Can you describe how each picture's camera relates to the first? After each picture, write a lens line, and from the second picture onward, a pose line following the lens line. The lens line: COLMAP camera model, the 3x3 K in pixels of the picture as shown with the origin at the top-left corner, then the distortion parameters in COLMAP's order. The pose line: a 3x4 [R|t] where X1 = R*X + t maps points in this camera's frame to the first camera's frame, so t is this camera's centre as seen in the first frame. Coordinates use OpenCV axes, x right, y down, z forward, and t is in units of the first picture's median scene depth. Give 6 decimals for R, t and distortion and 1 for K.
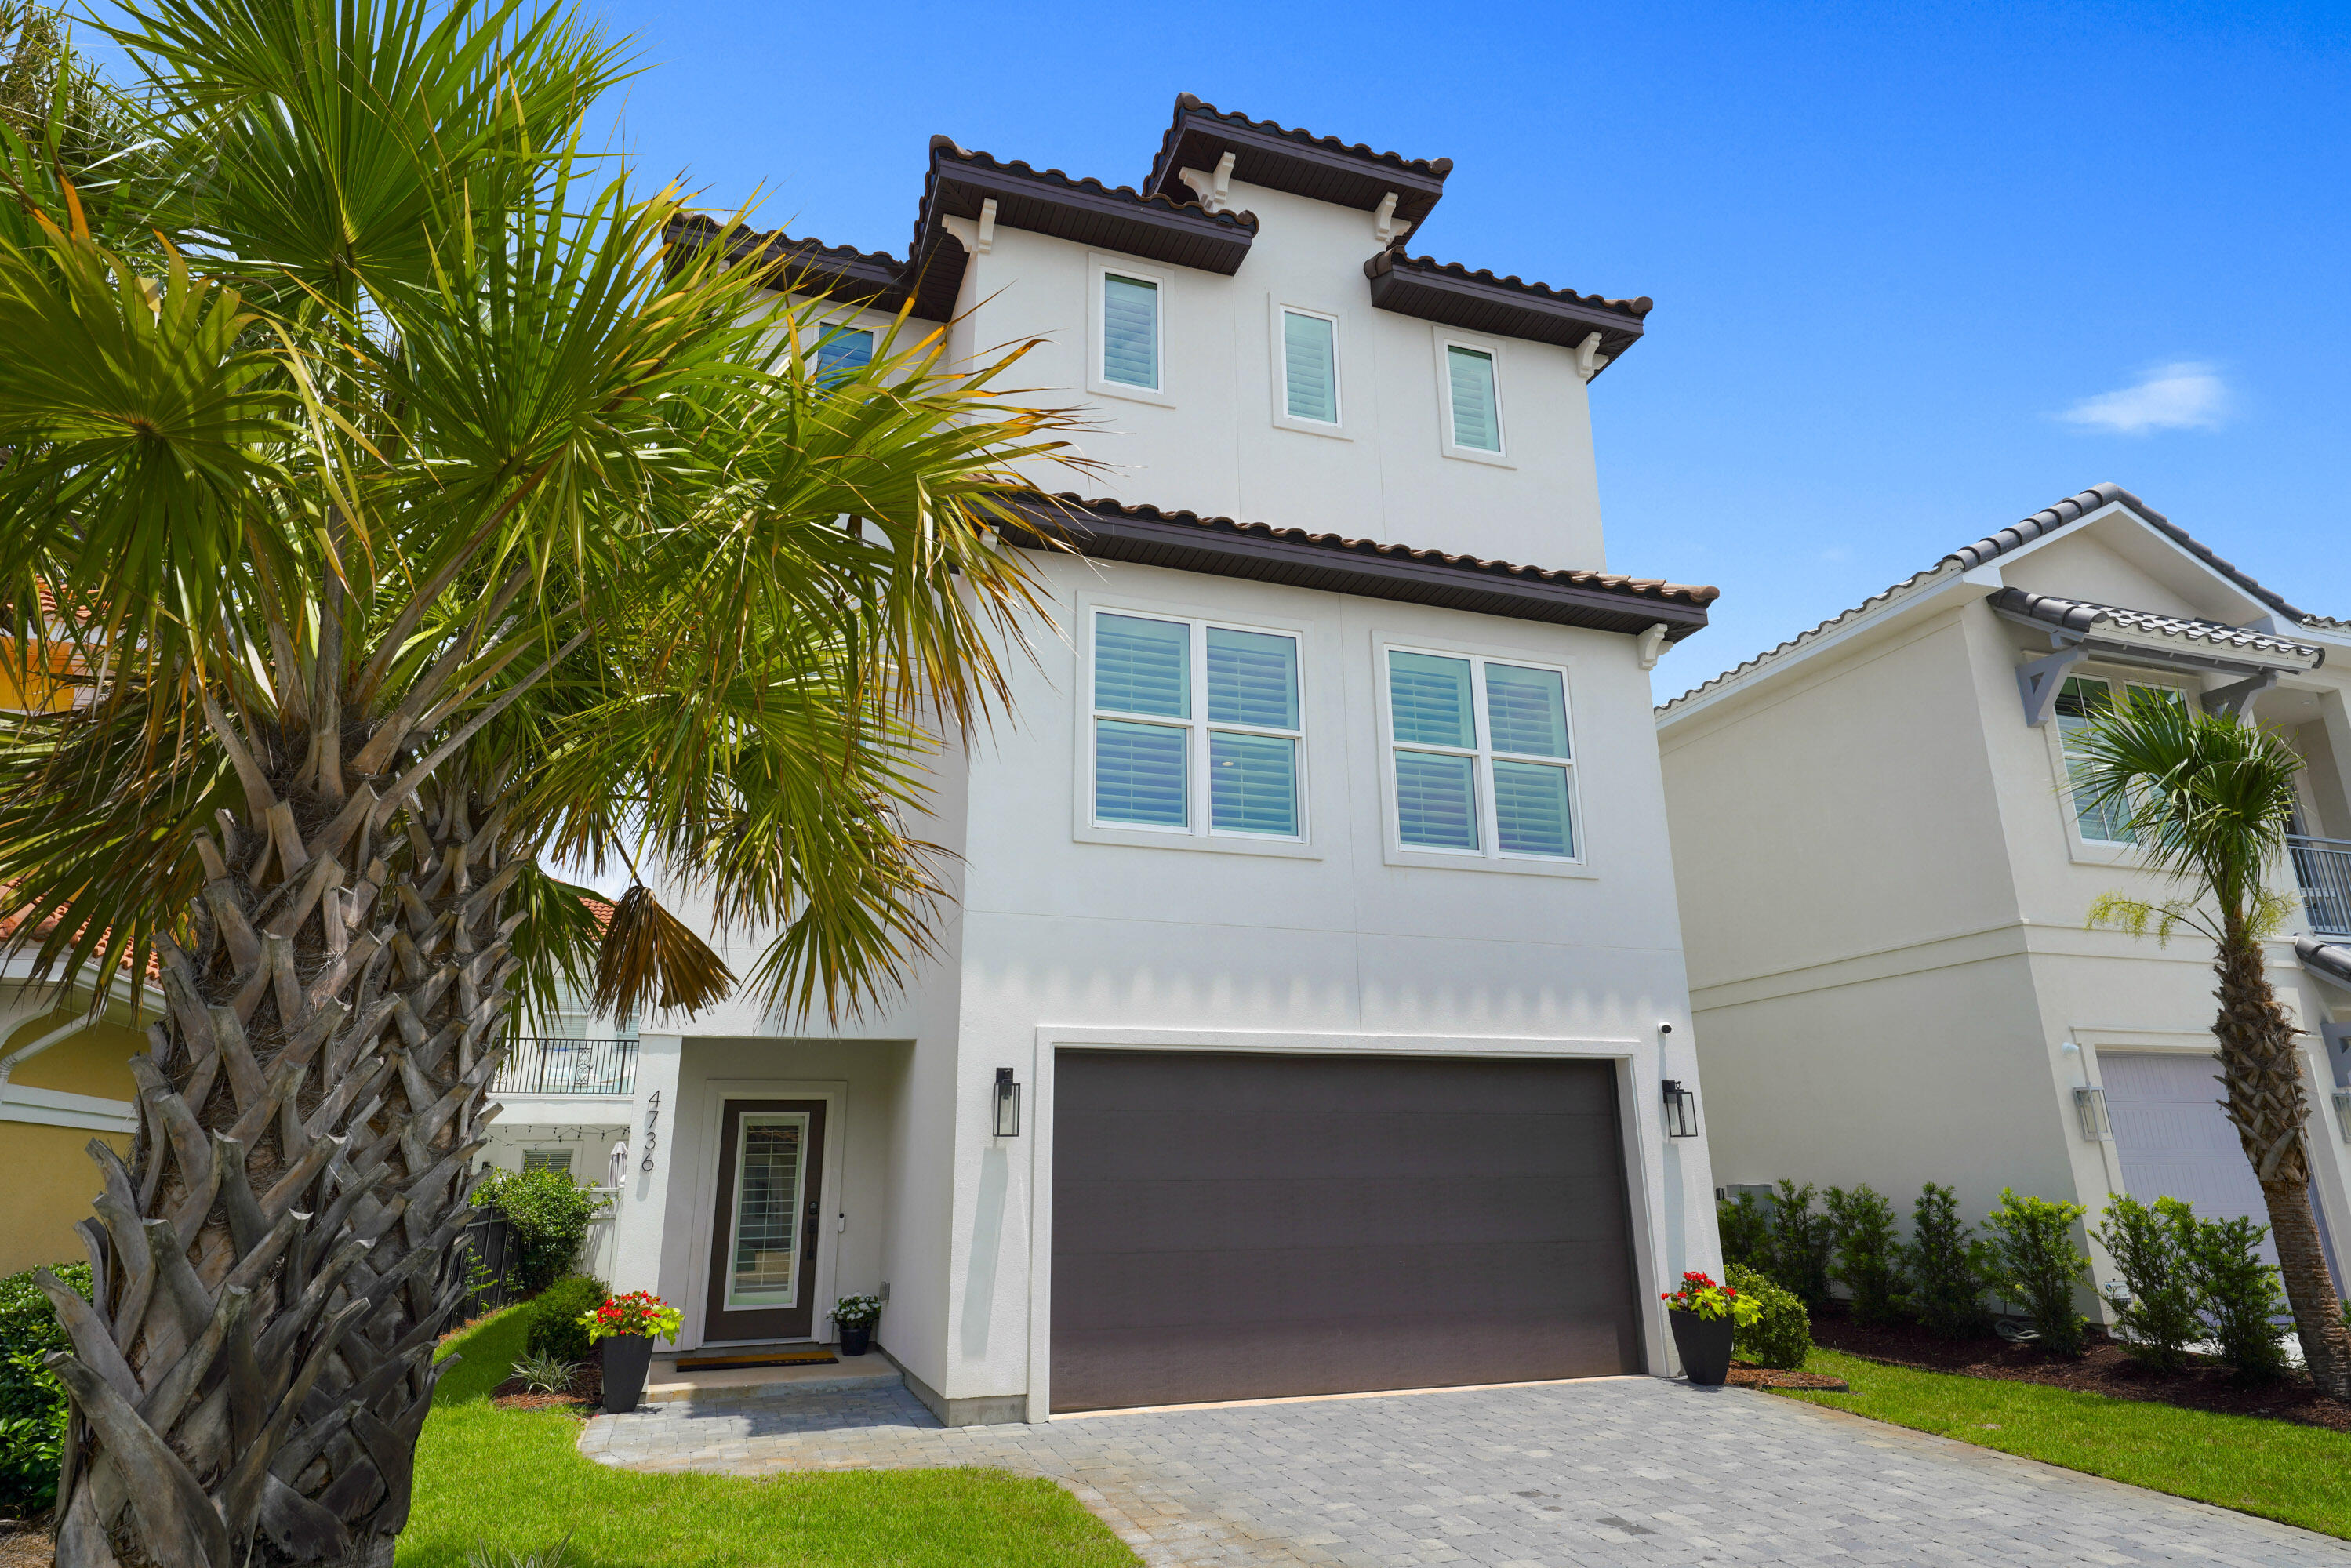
lens RADIAL K [[1344.9, 0, 1177.4], [0, 1344.9, 765.7], [0, 0, 1]] dist [0.017360, 0.002332]
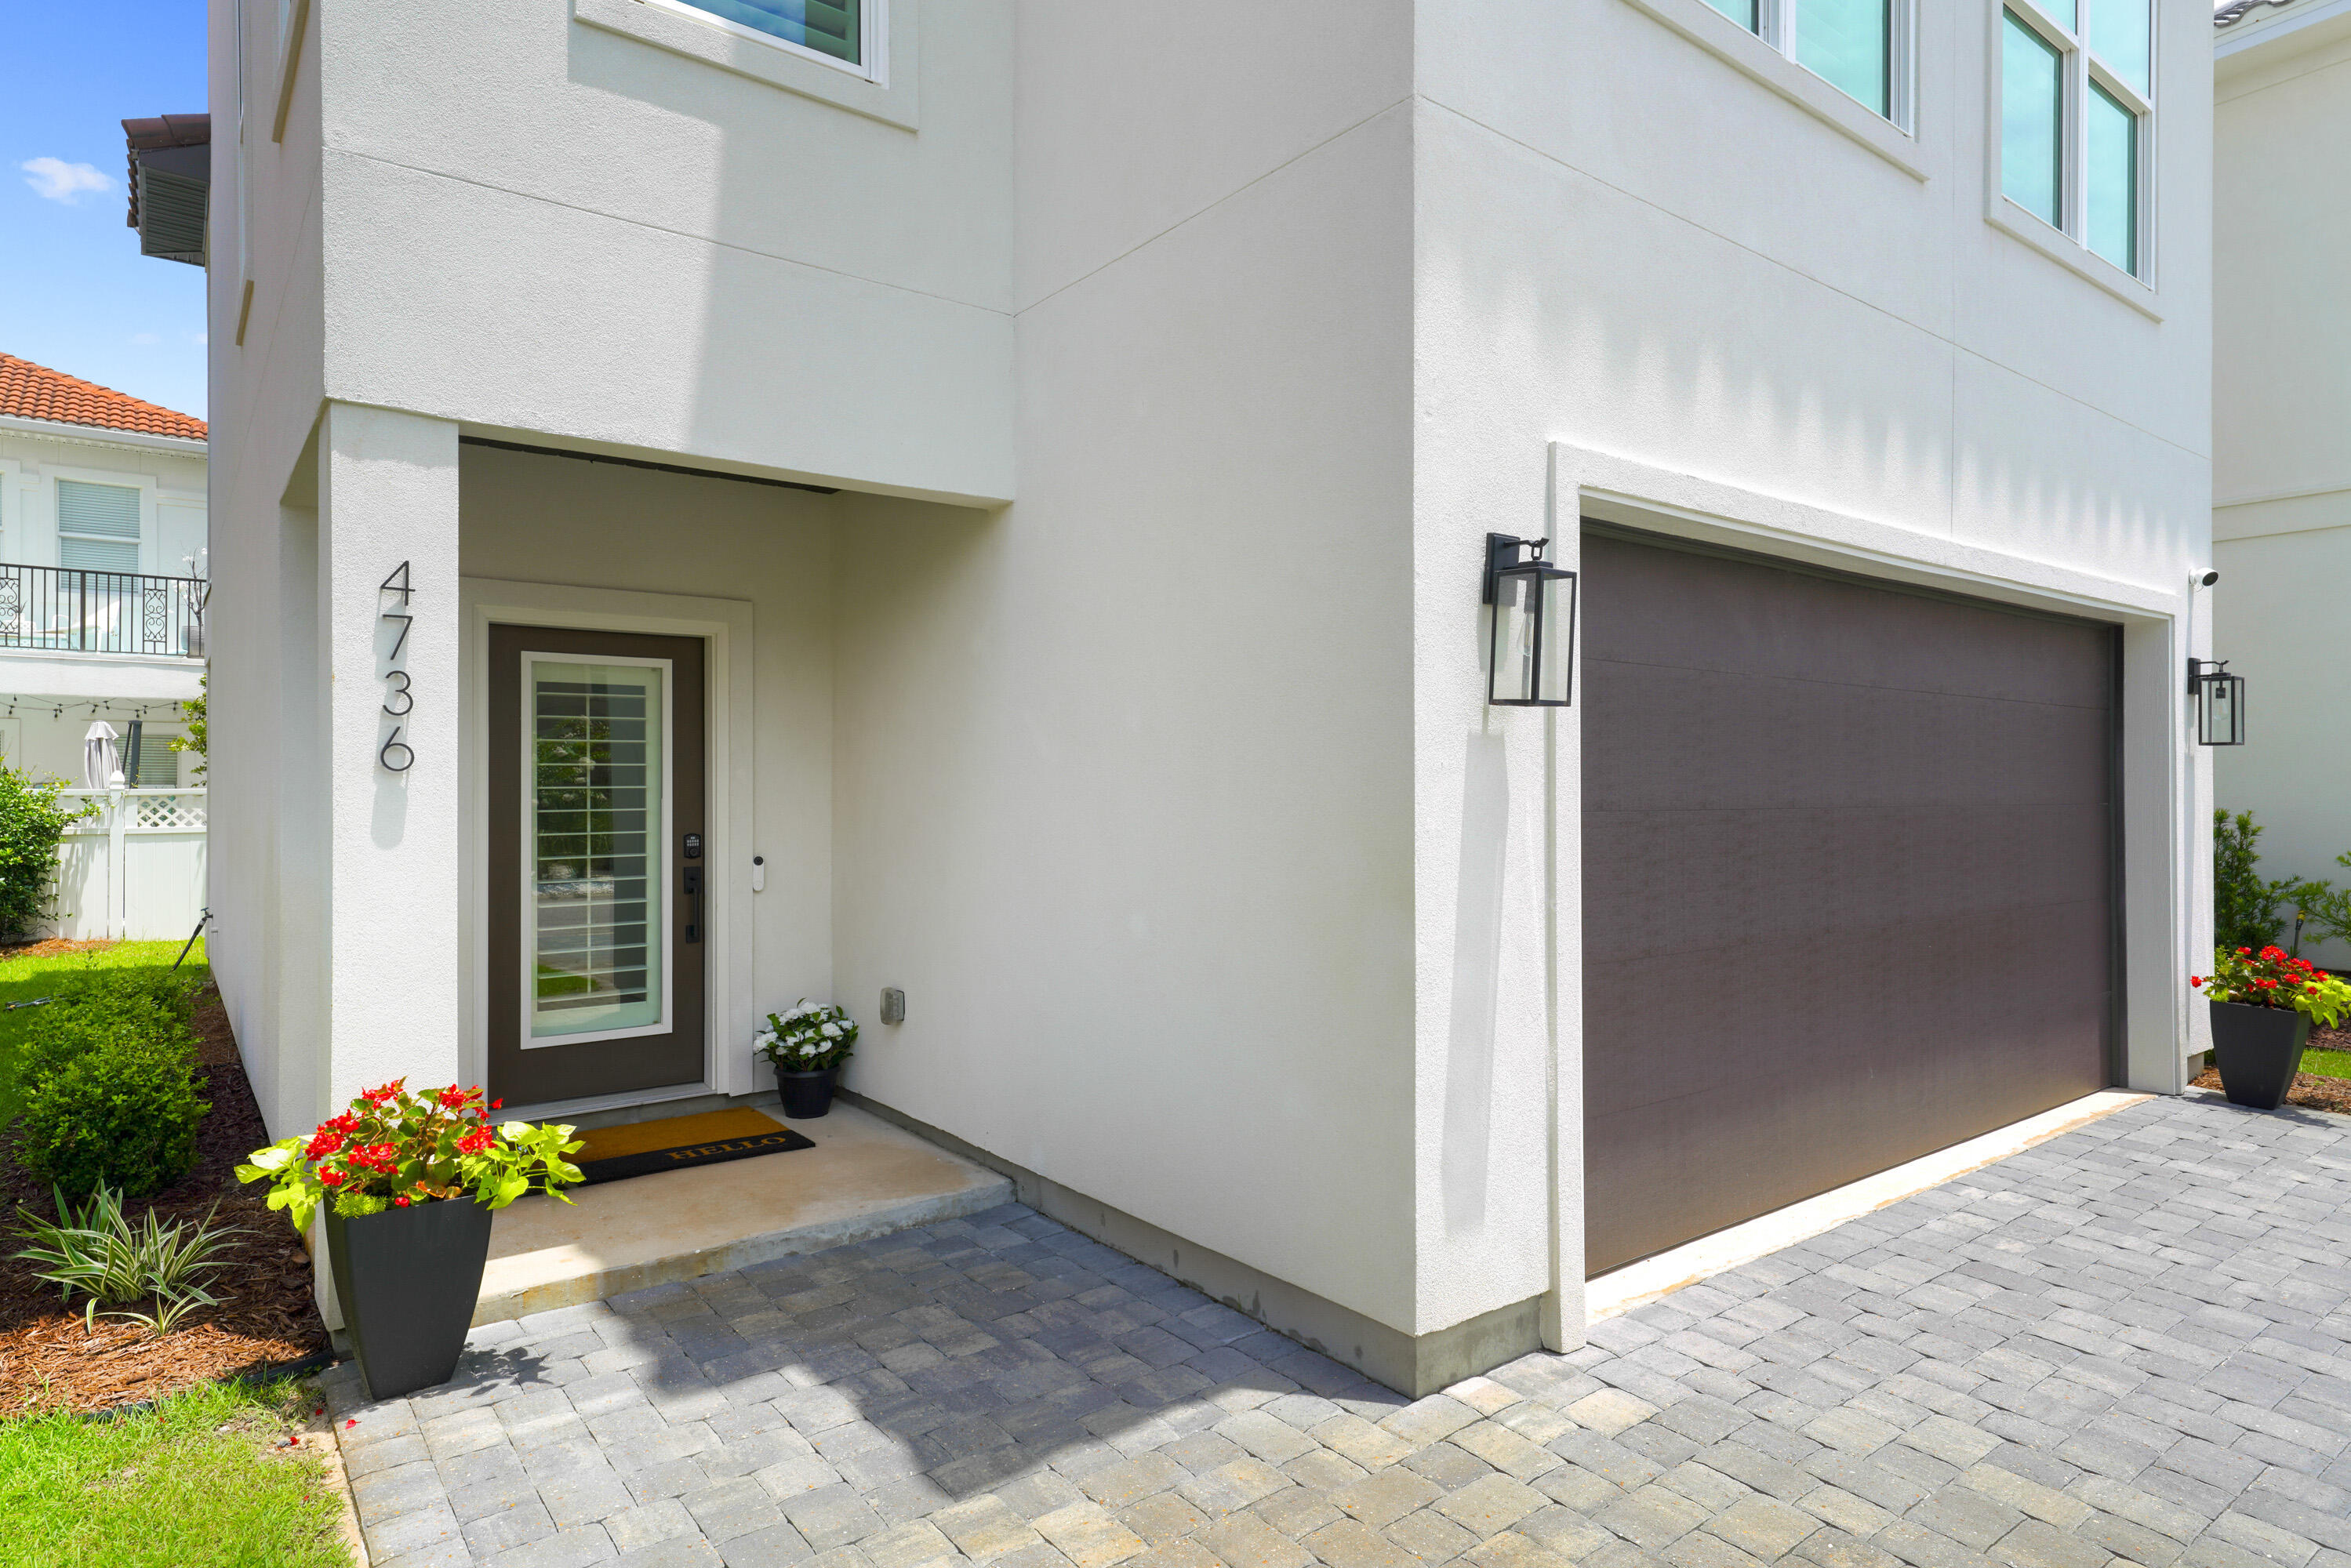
lens RADIAL K [[1323.8, 0, 1187.2], [0, 1323.8, 773.9], [0, 0, 1]] dist [0.008963, 0.000835]
pose [[0.944124, 0.015756, 0.329214, -0.277910], [-0.109221, 0.957375, 0.267403, 0.162174], [-0.310968, -0.288419, 0.905601, 0.543578]]
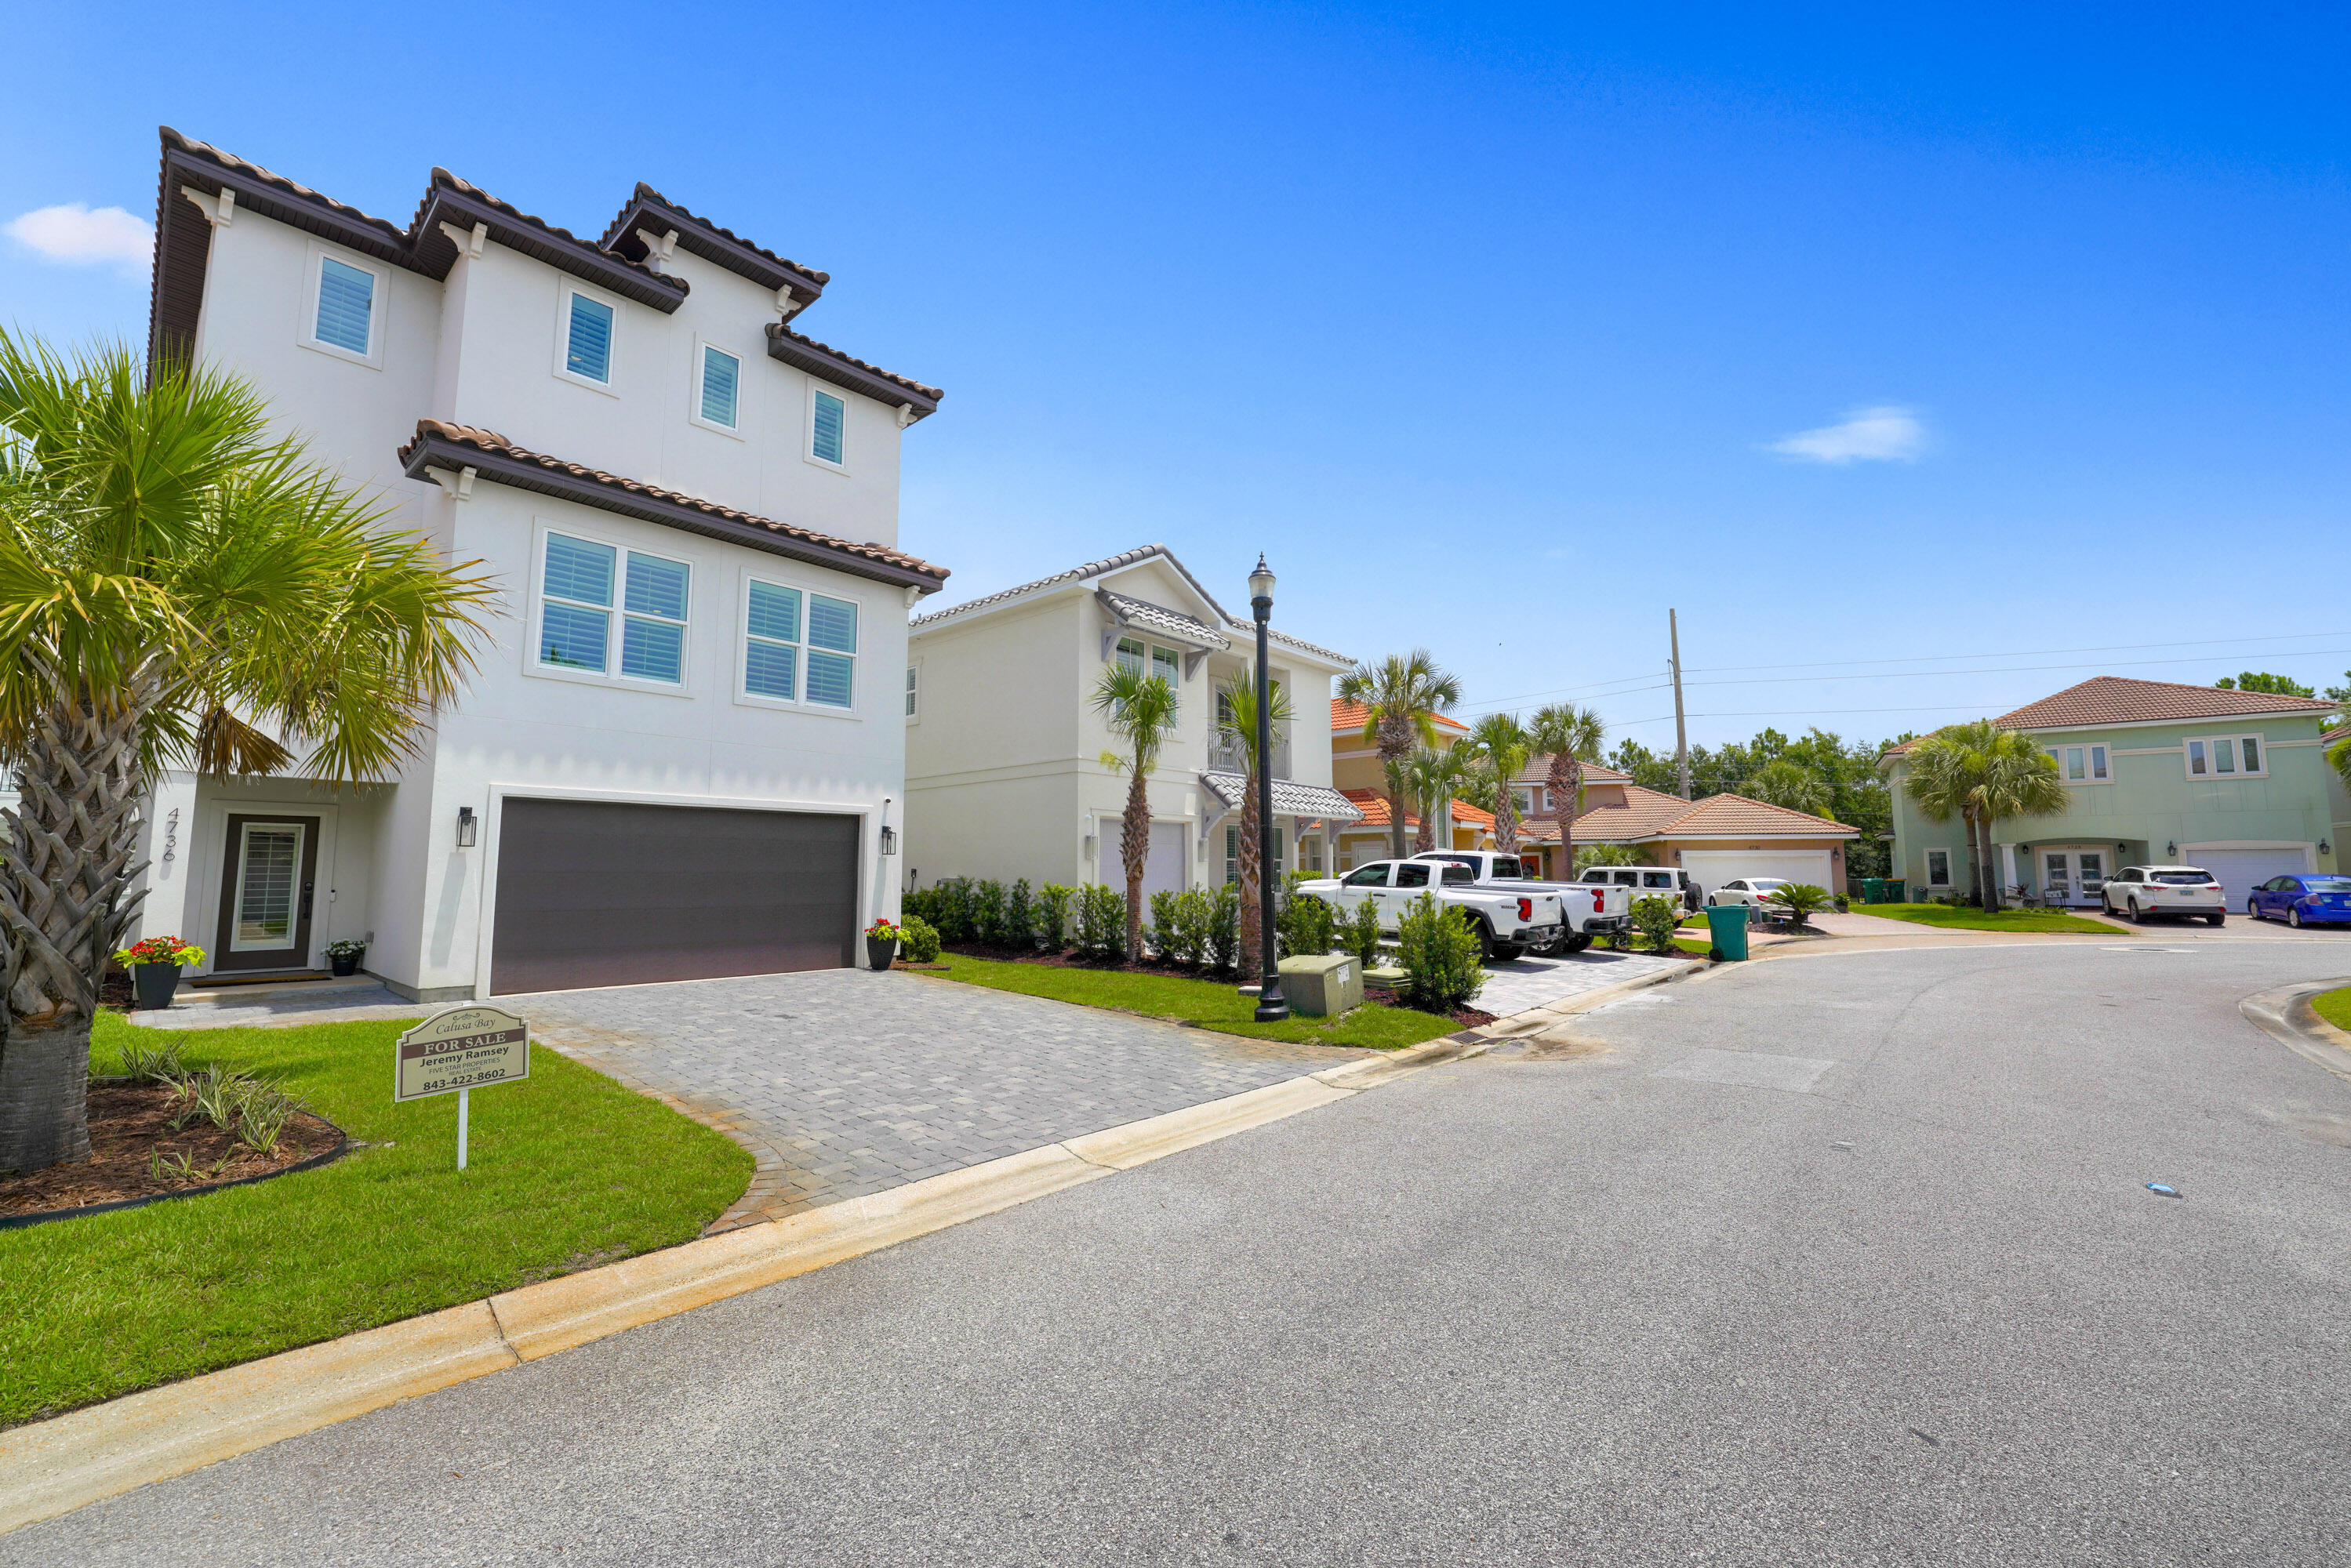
lens RADIAL K [[932.3, 0, 1175.5], [0, 932.3, 784.0], [0, 0, 1]] dist [-0.021520, 0.005291]
pose [[0.864684, 0.060118, 0.498706, 0.050646], [-0.157913, 0.975011, 0.156262, -0.101123], [-0.476849, -0.213870, 0.852569, -0.326435]]
